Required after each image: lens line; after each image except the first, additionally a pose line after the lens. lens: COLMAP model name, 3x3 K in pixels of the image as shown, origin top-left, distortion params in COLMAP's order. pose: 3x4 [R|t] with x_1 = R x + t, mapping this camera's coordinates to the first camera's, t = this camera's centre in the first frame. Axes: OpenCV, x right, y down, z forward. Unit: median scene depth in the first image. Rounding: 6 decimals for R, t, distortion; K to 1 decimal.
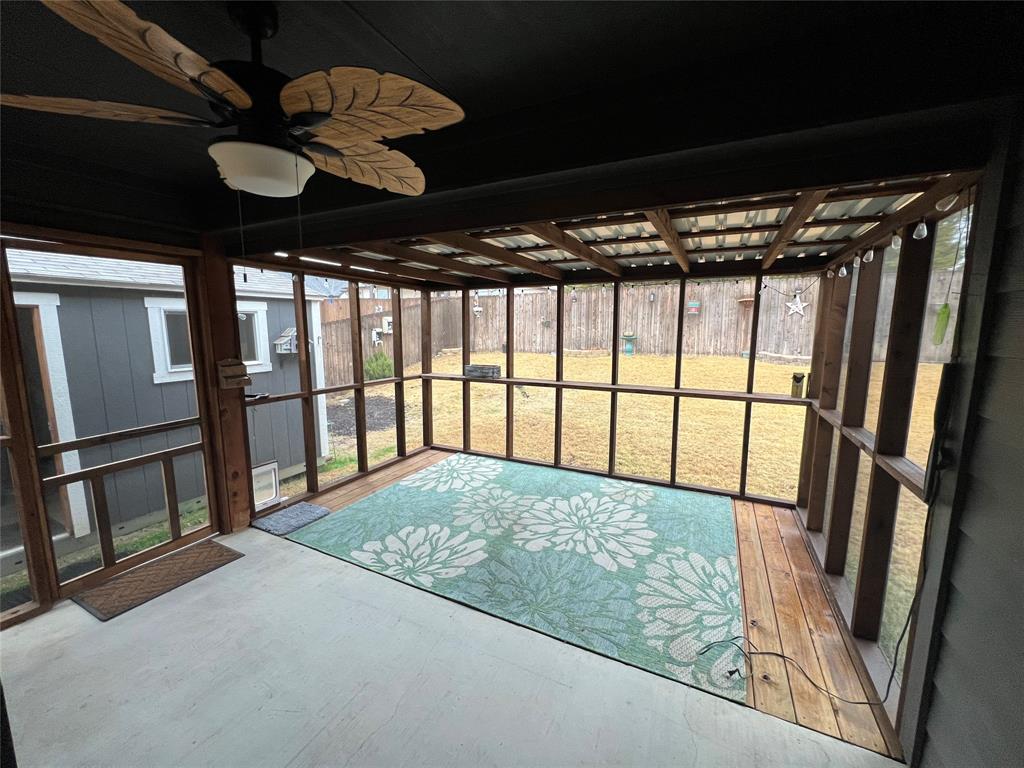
lens RADIAL K [[409.0, 0, 512.0], [0, 409.0, 384.0], [0, 0, 1]] dist [0.000195, 0.000273]
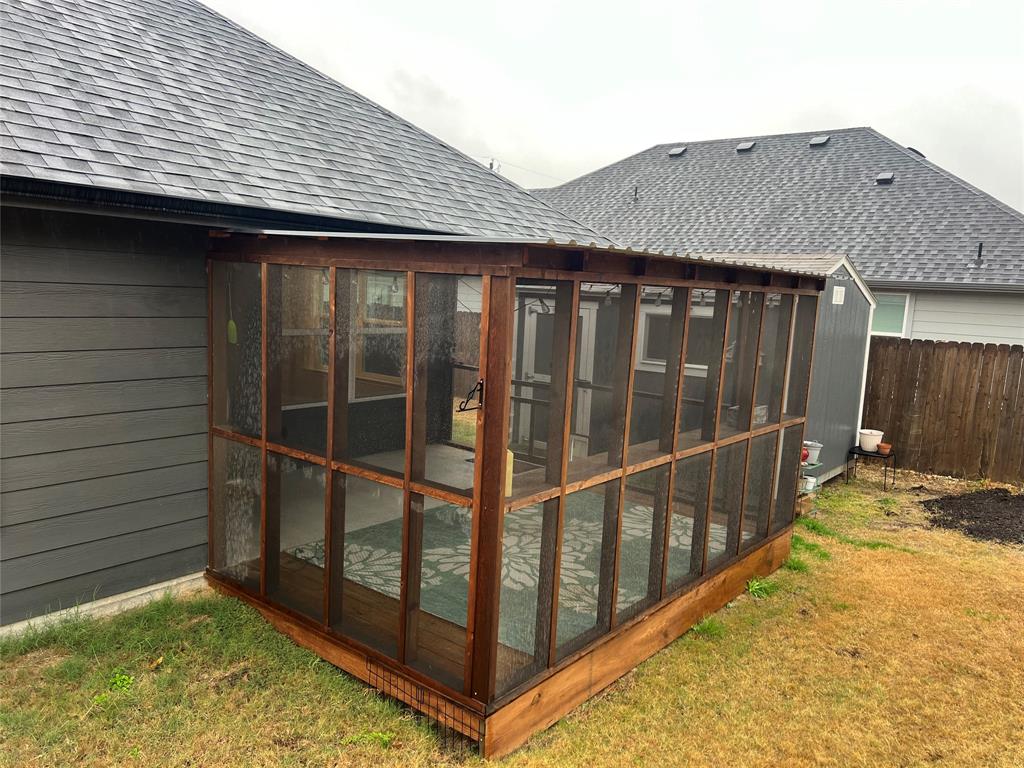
lens RADIAL K [[769.1, 0, 512.0], [0, 769.1, 384.0], [0, 0, 1]] dist [0.002559, 0.000239]
pose [[-0.215918, 0.112056, -0.969960, 1.665338], [-0.188967, 0.969816, 0.154104, -0.273030], [0.957951, 0.216564, -0.188226, 1.158972]]
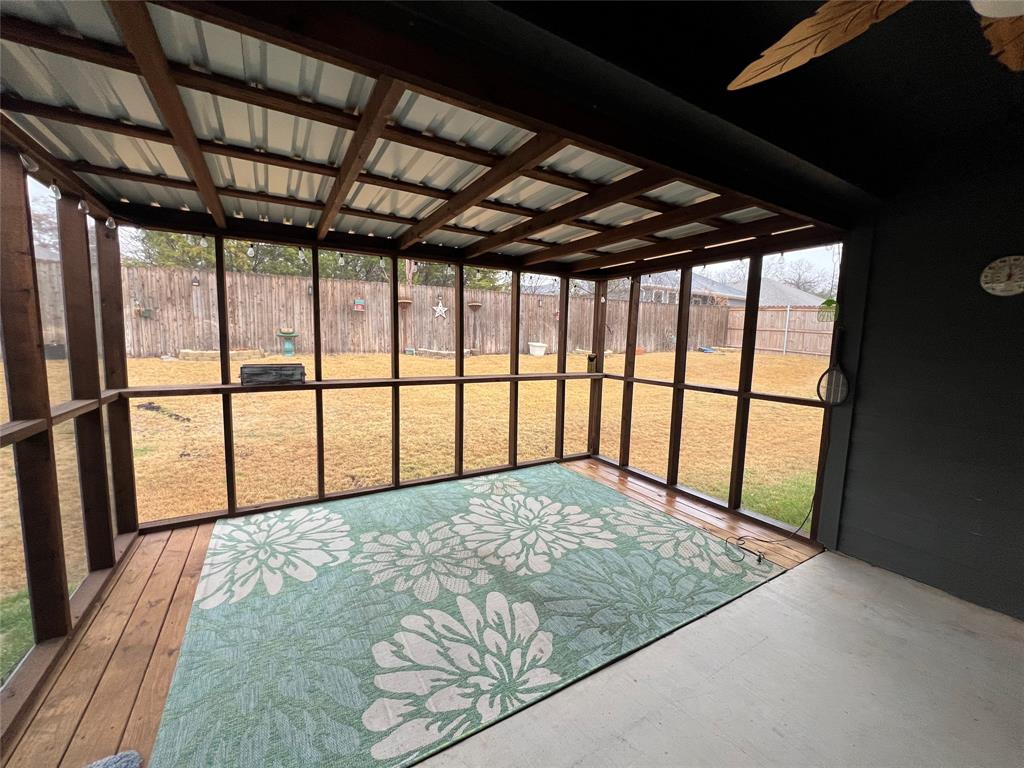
lens RADIAL K [[409.0, 0, 512.0], [0, 409.0, 384.0], [0, 0, 1]] dist [0.000195, 0.000273]
pose [[0.543090, -0.085627, 0.835297, -0.534265], [0.095936, 0.994600, 0.039583, -0.006920], [-0.834176, 0.058638, 0.548372, 0.480339]]
